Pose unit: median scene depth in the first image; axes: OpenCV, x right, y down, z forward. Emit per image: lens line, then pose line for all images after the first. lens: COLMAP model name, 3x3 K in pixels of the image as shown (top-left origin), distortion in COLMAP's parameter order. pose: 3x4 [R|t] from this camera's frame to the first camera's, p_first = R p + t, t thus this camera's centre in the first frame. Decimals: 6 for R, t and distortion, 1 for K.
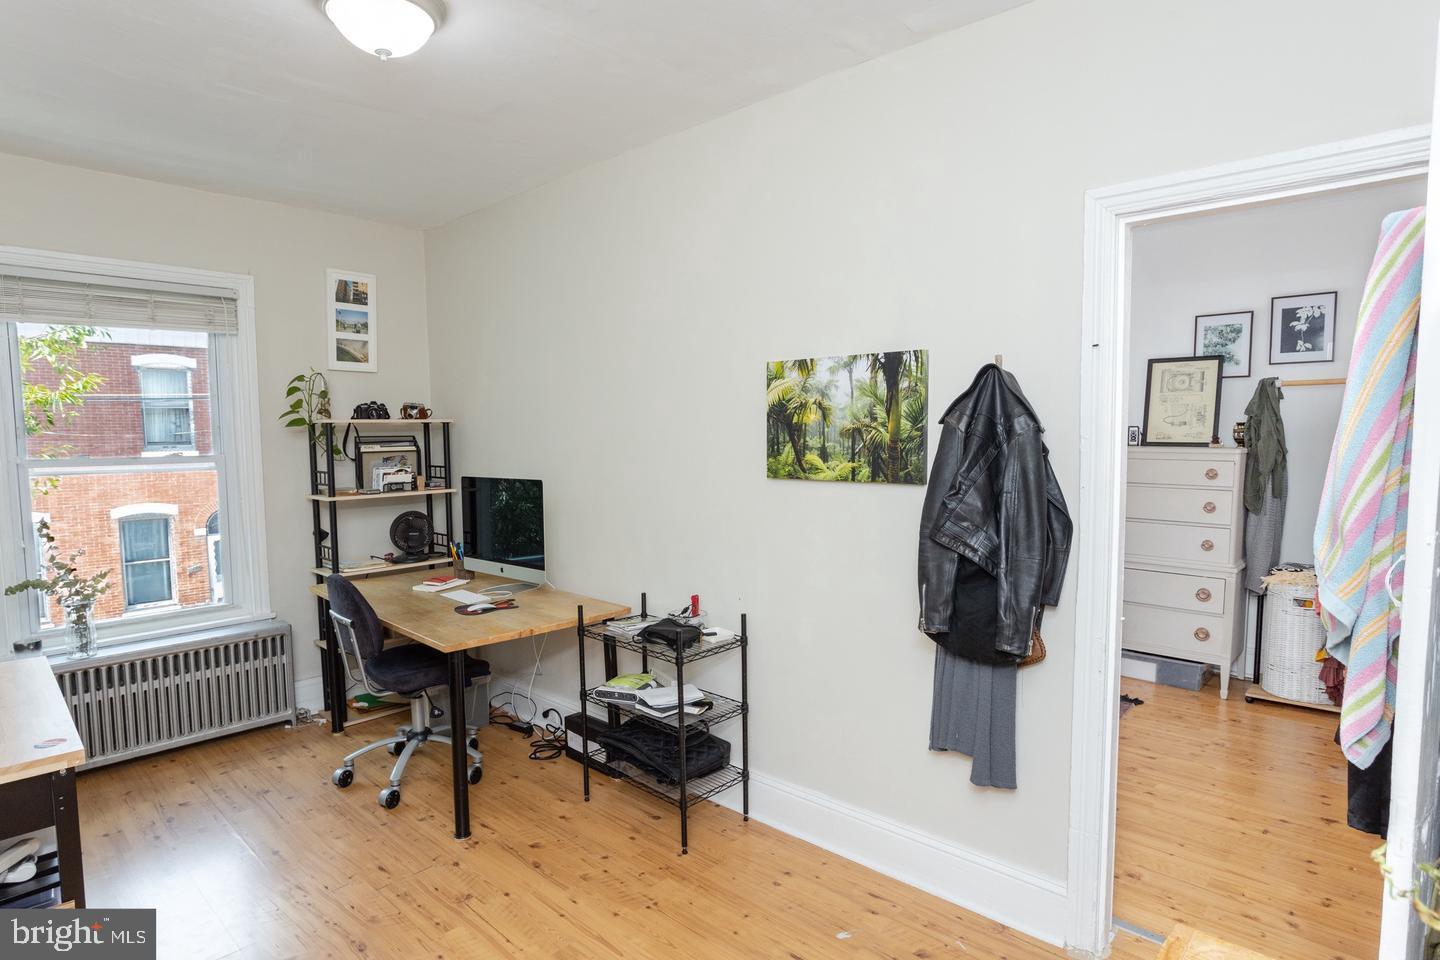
lens RADIAL K [[823.7, 0, 760.0], [0, 823.7, 508.2], [0, 0, 1]] dist [-0.001311, -0.000259]
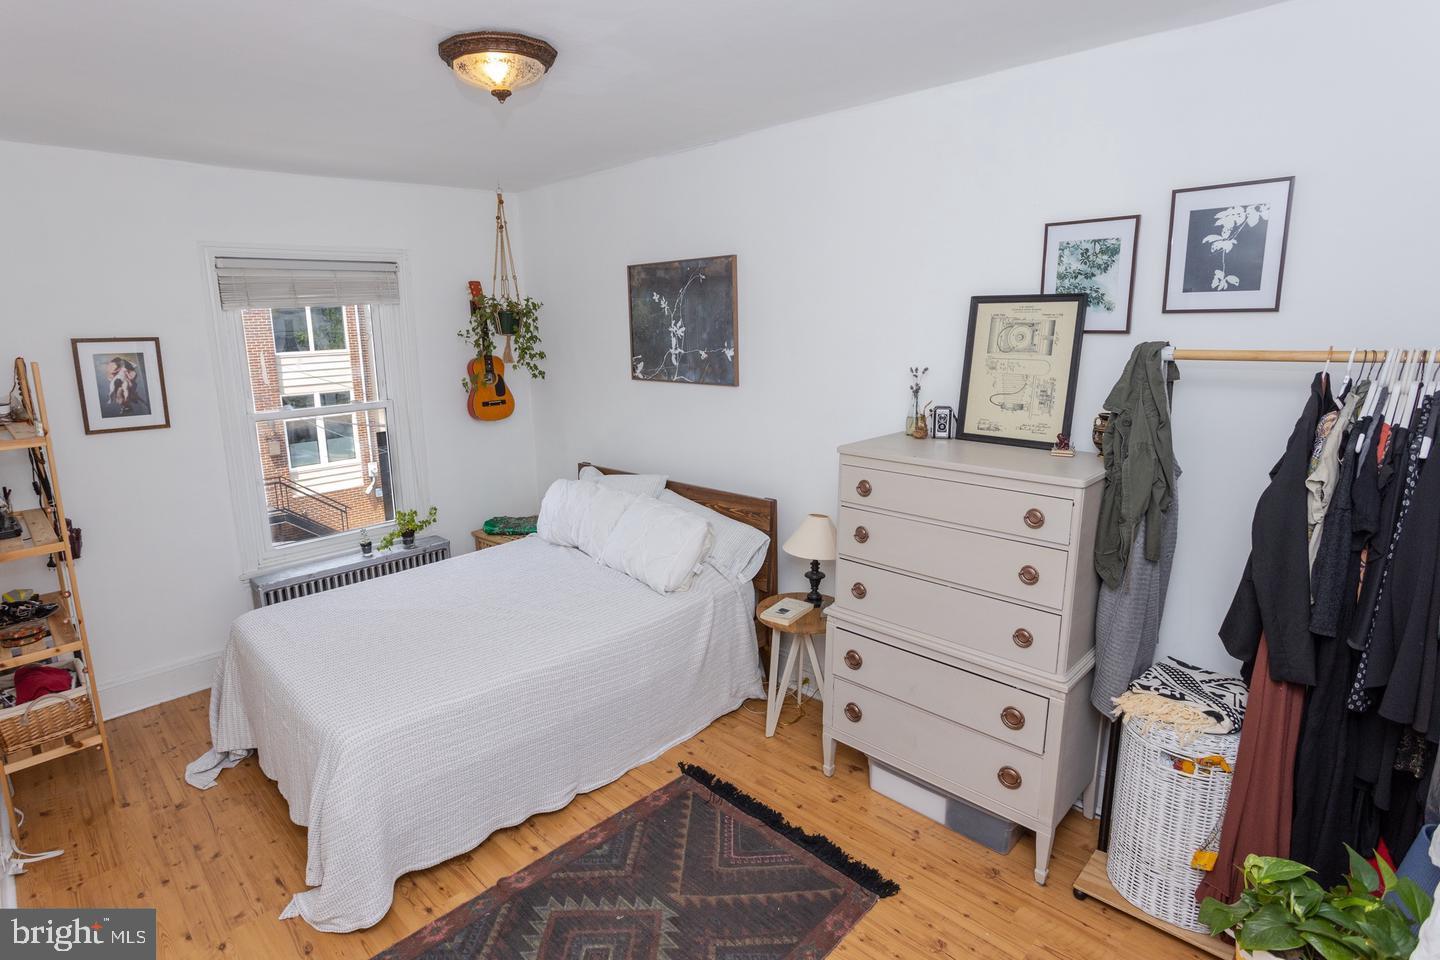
lens RADIAL K [[754.6, 0, 720.0], [0, 754.6, 480.0], [0, 0, 1]] dist [-0.007564, 0.000149]
pose [[0.998465, 0.004831, -0.055175, 0.333729], [0.001672, 0.993107, 0.117202, -0.117673], [0.055361, -0.117114, 0.991574, 0.442734]]
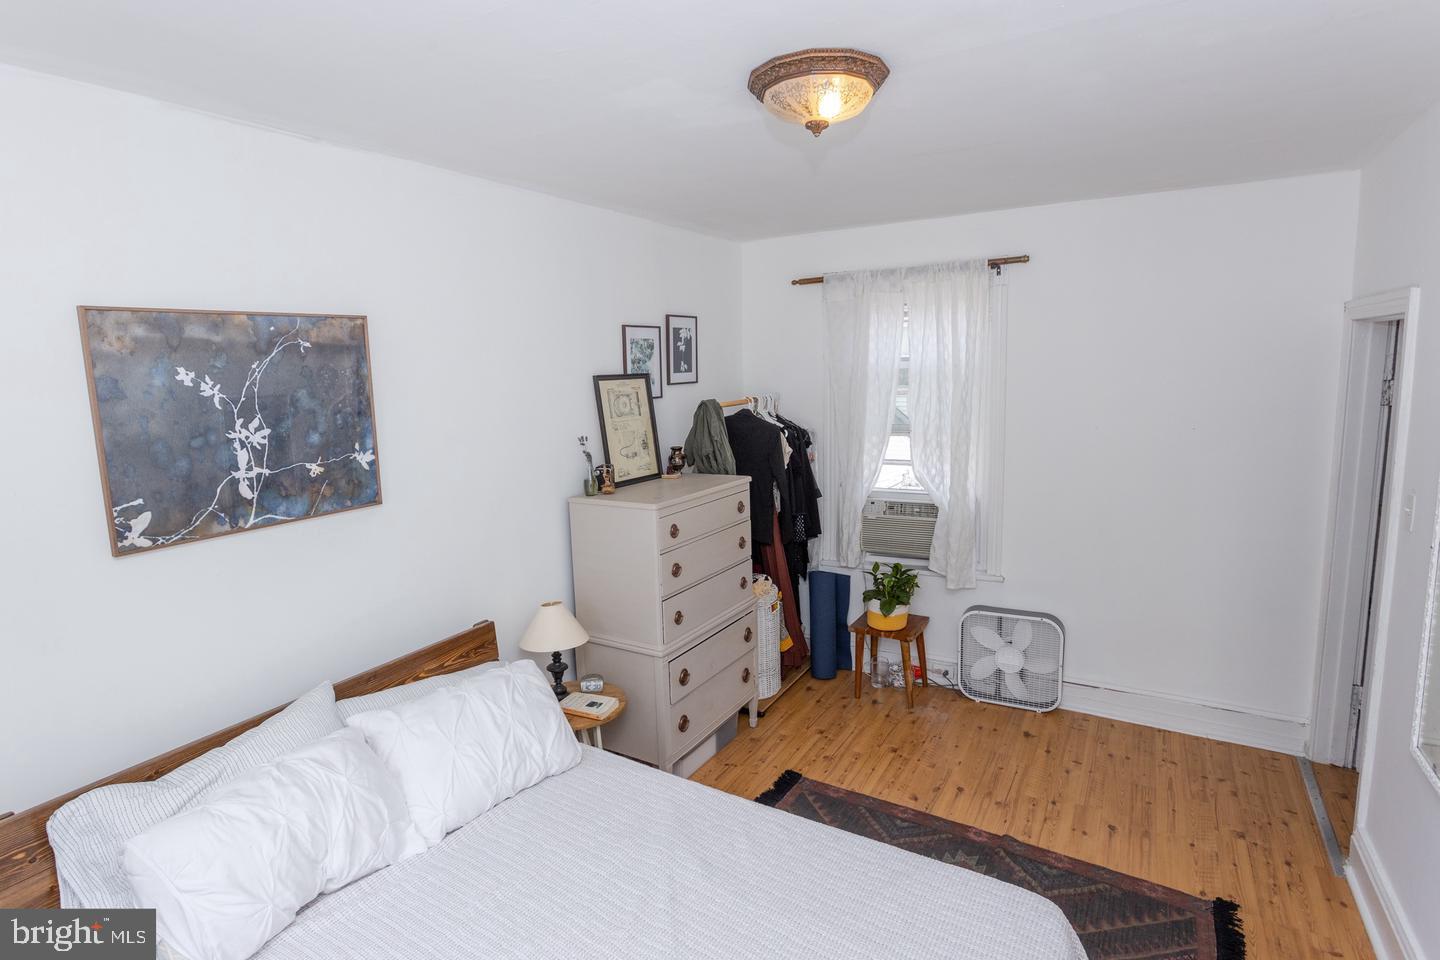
lens RADIAL K [[708.9, 0, 720.0], [0, 708.9, 480.0], [0, 0, 1]] dist [-0.000265, 0.000483]
pose [[-0.153067, -0.143550, 0.977734, -0.207280], [0.129644, 0.977925, 0.163874, -0.188333], [-0.979675, 0.151841, -0.131078, 1.038890]]
